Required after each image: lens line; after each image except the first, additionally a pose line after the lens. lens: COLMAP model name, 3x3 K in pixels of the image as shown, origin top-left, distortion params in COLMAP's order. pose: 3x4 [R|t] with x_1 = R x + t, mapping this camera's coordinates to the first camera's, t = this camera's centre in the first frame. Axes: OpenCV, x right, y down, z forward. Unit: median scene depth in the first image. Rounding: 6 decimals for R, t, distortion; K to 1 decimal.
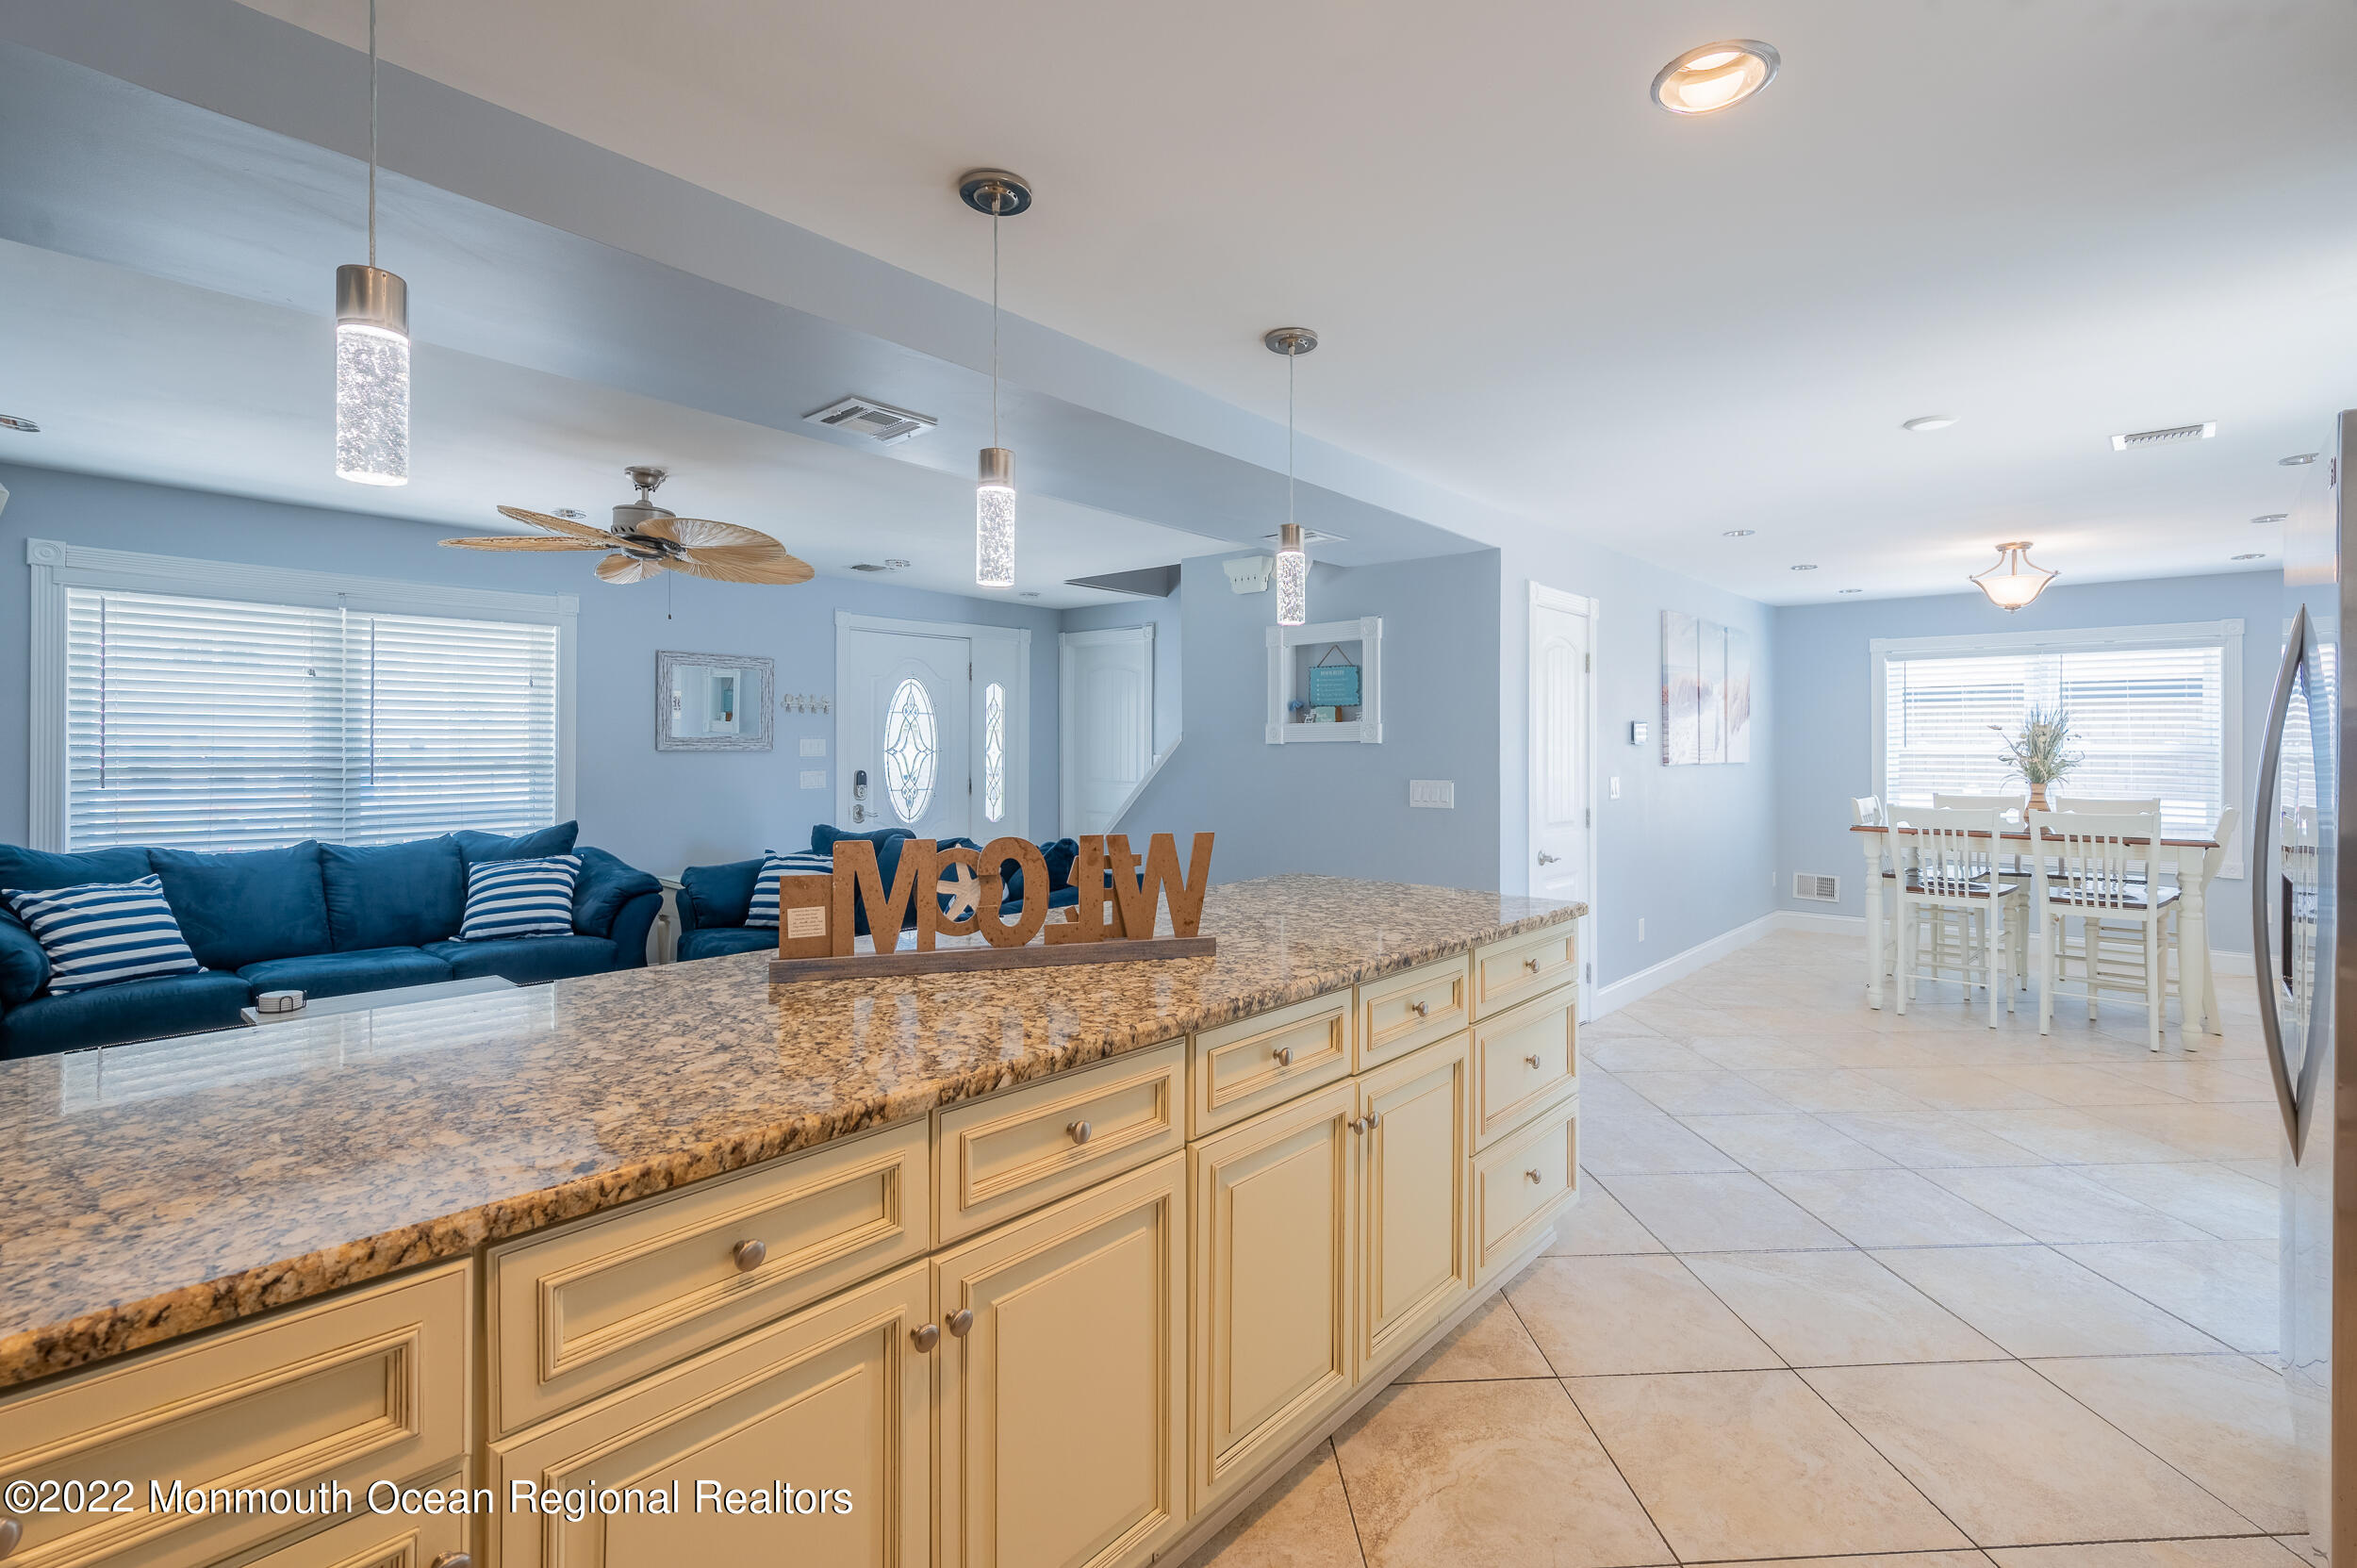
lens RADIAL K [[1113.3, 0, 1165.6], [0, 1113.3, 742.5], [0, 0, 1]] dist [-0.003329, -0.000487]
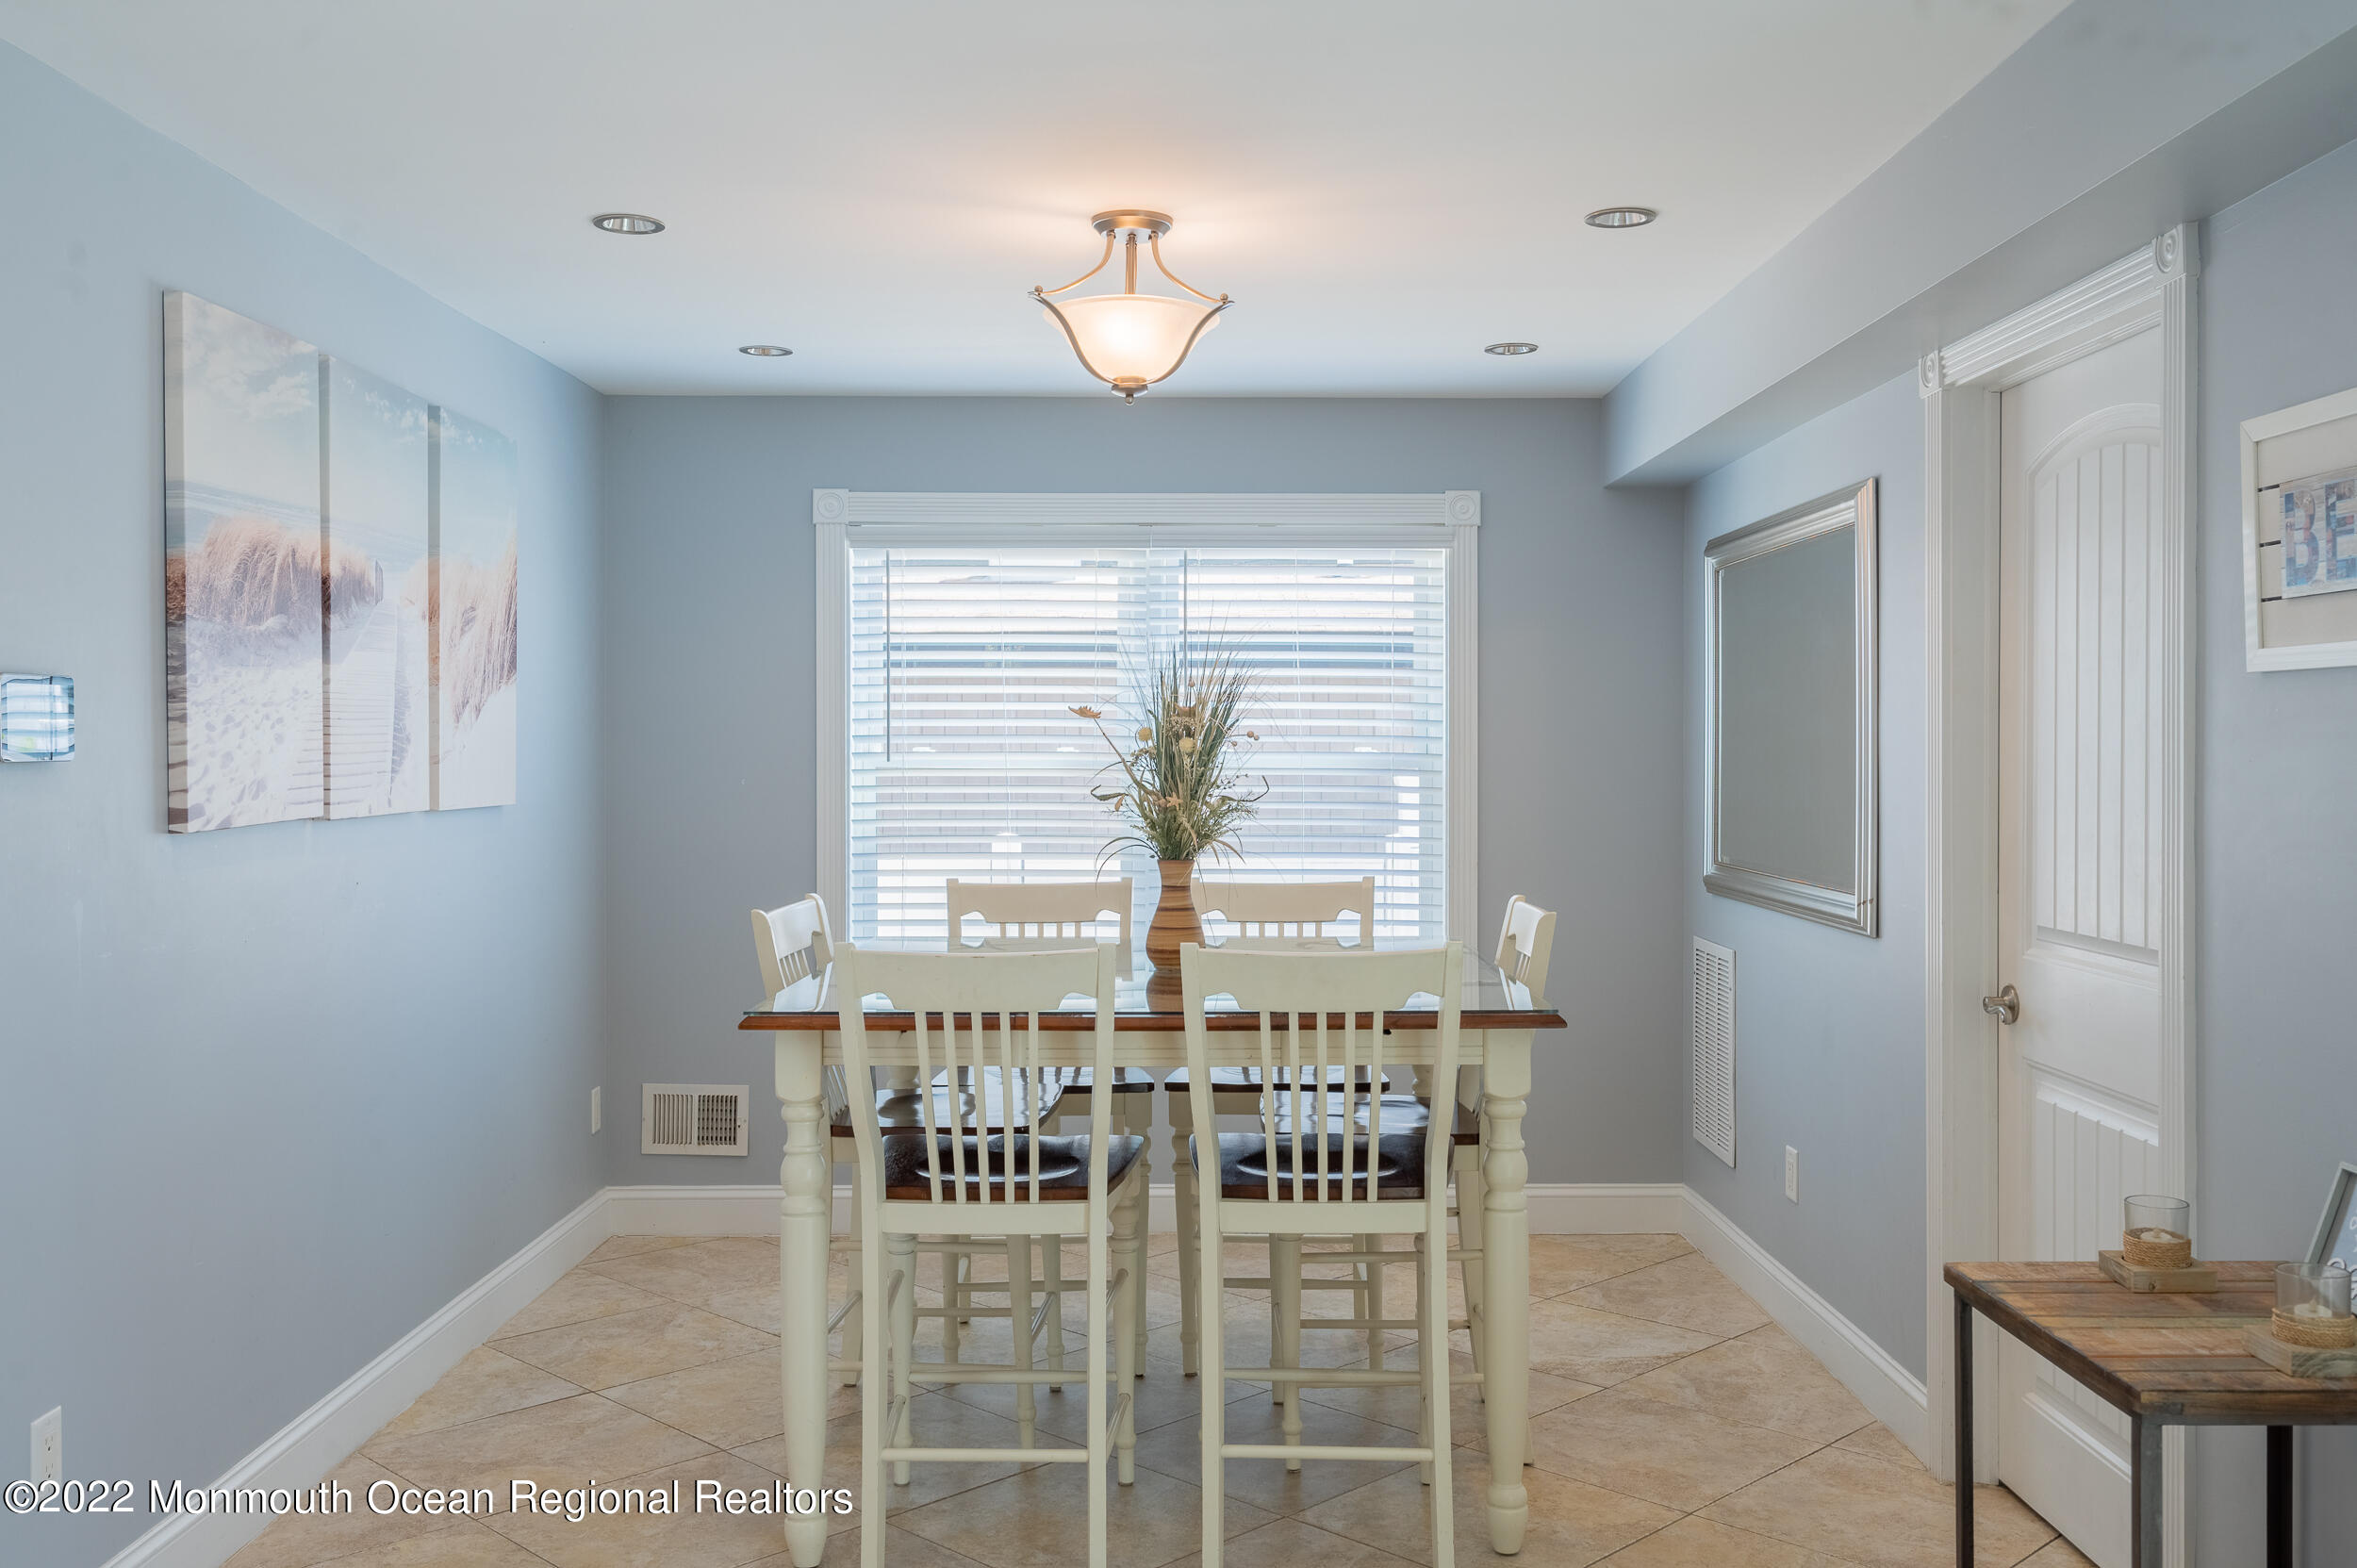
lens RADIAL K [[2046.5, 0, 1177.6], [0, 2046.5, 774.1], [0, 0, 1]] dist [-0.000789, -0.000232]
pose [[0.748805, -0.008750, 0.662733, 0.300777], [-0.002927, 0.999859, 0.016509, -0.004003], [-0.662784, -0.014302, 0.748674, 0.446058]]
